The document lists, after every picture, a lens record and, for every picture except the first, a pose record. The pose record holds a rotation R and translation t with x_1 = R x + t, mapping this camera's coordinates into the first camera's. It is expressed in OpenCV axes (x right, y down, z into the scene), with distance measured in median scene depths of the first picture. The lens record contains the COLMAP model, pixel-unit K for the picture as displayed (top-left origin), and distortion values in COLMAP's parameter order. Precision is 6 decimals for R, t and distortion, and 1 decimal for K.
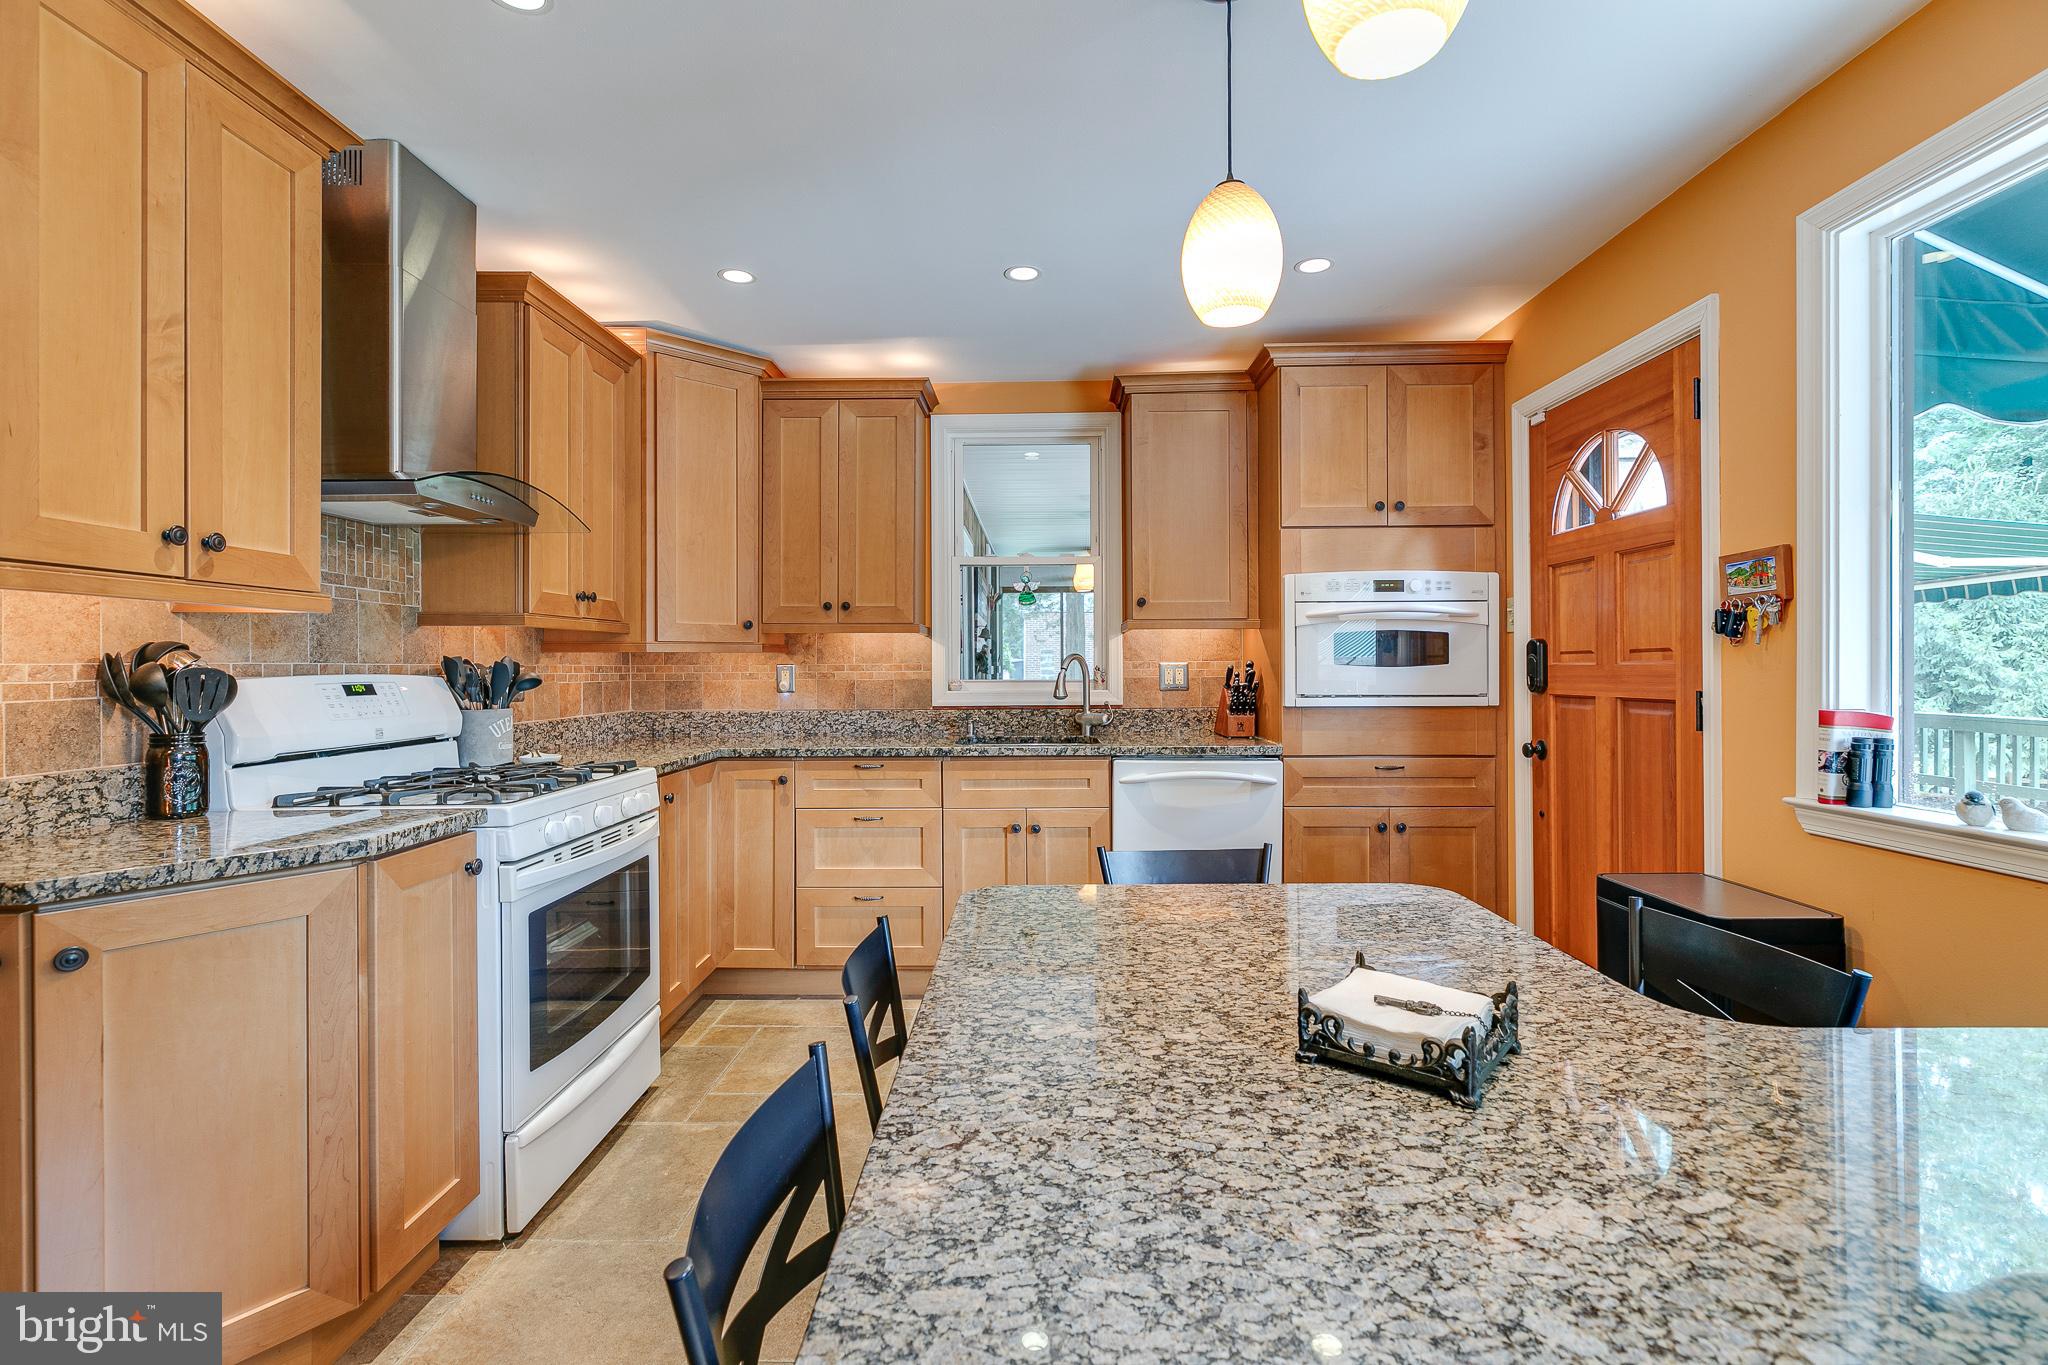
lens RADIAL K [[930.4, 0, 1013.4], [0, 930.4, 667.4], [0, 0, 1]] dist [0.002887, 0.002109]
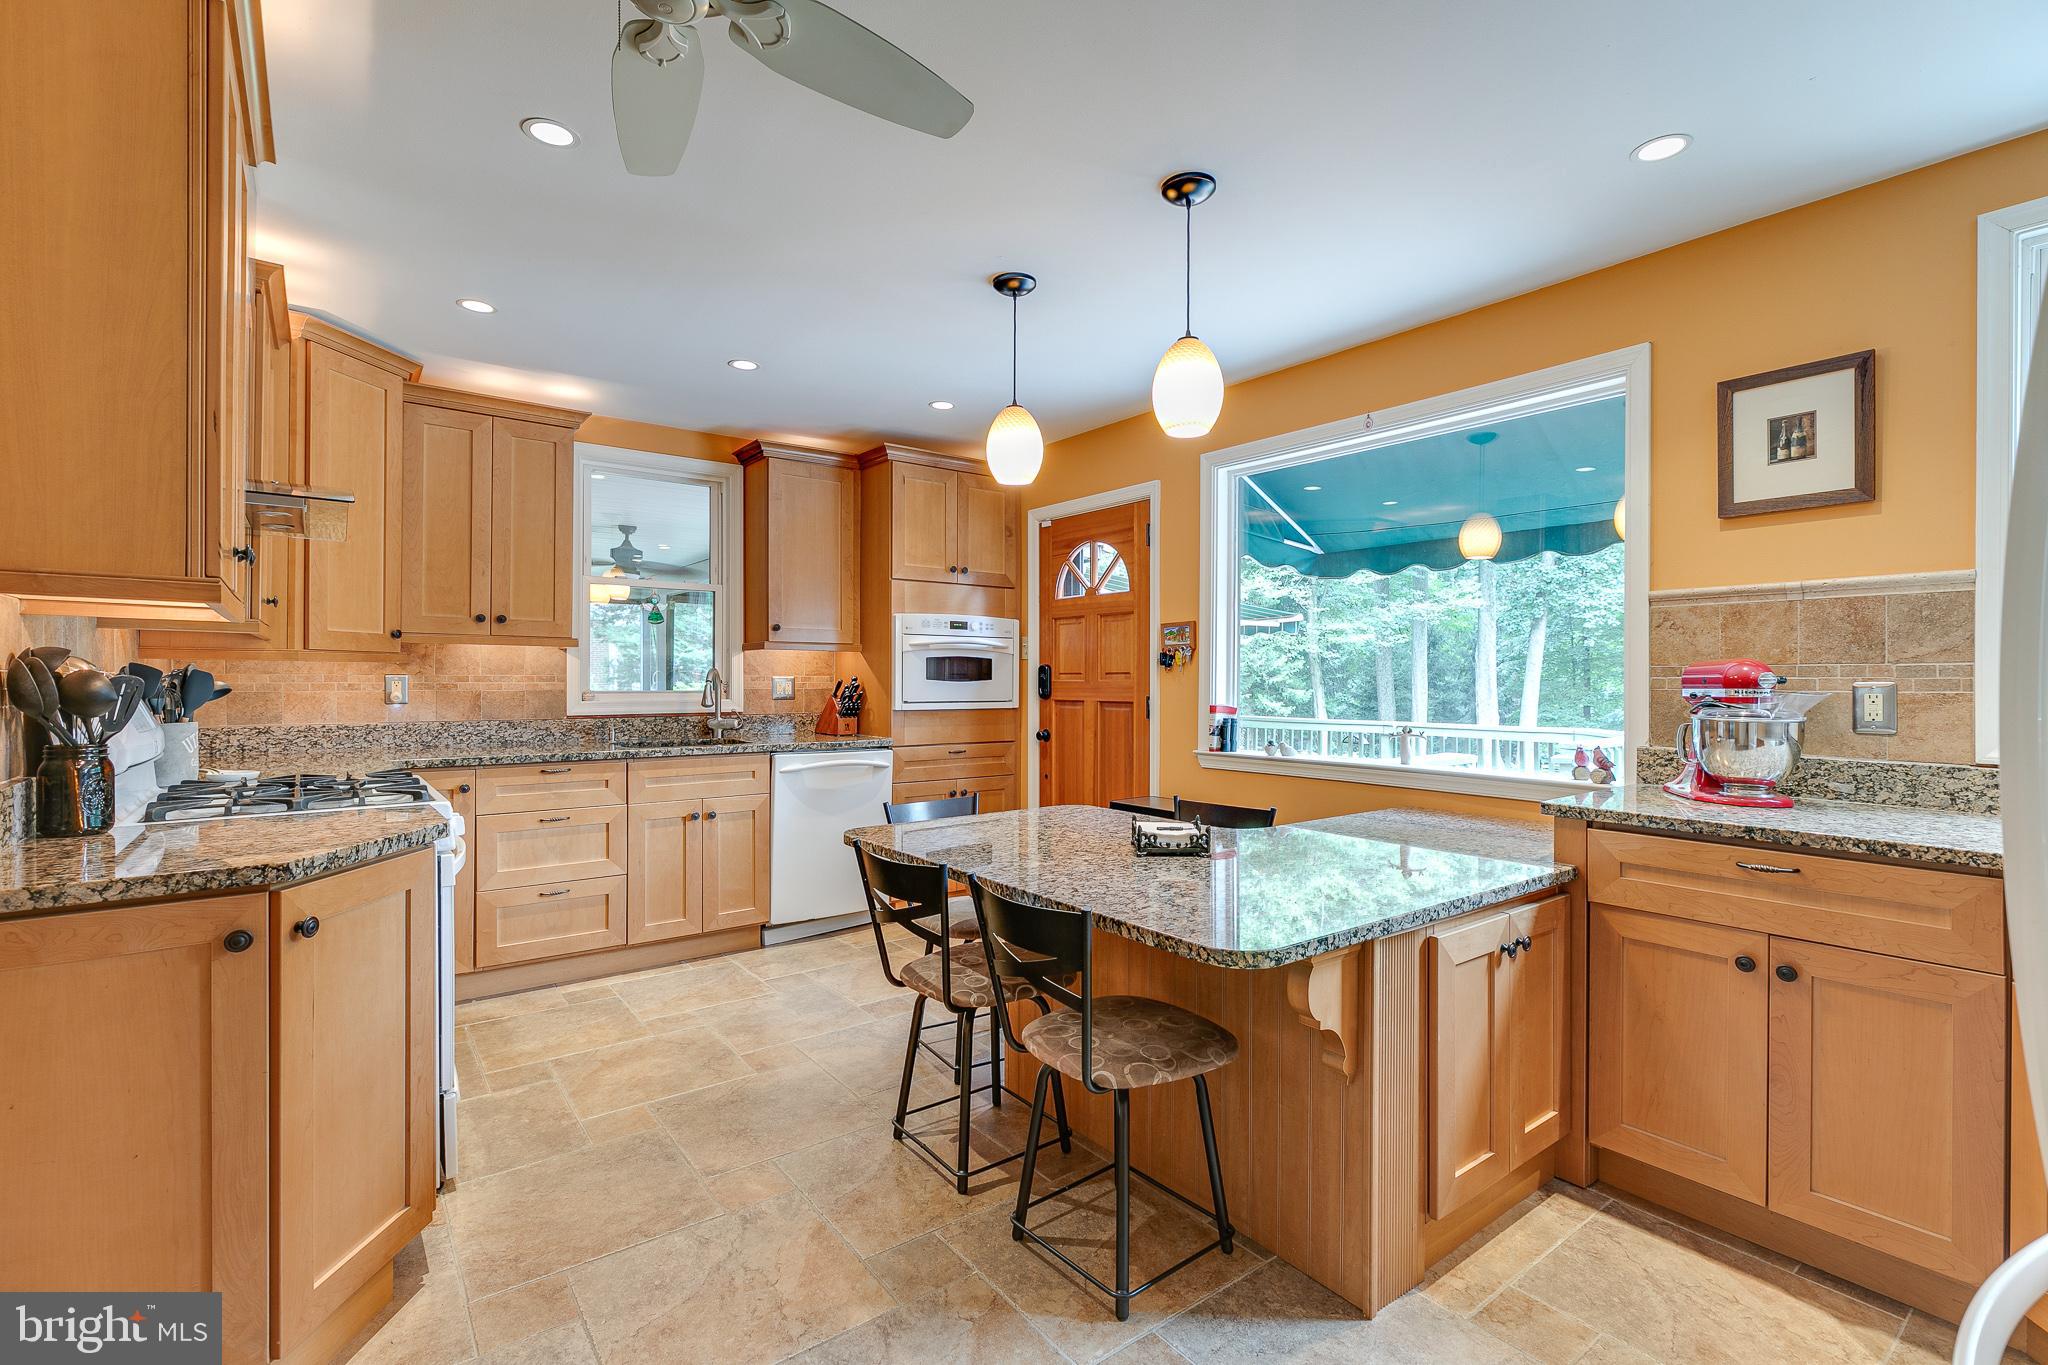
lens RADIAL K [[930.4, 0, 1022.4], [0, 930.4, 685.1], [0, 0, 1]] dist [0.002887, 0.002109]
pose [[0.780362, 0.004461, 0.625312, -0.415880], [-0.007754, 0.999967, 0.002544, 0.000295], [-0.625280, -0.006834, 0.780371, -0.182915]]
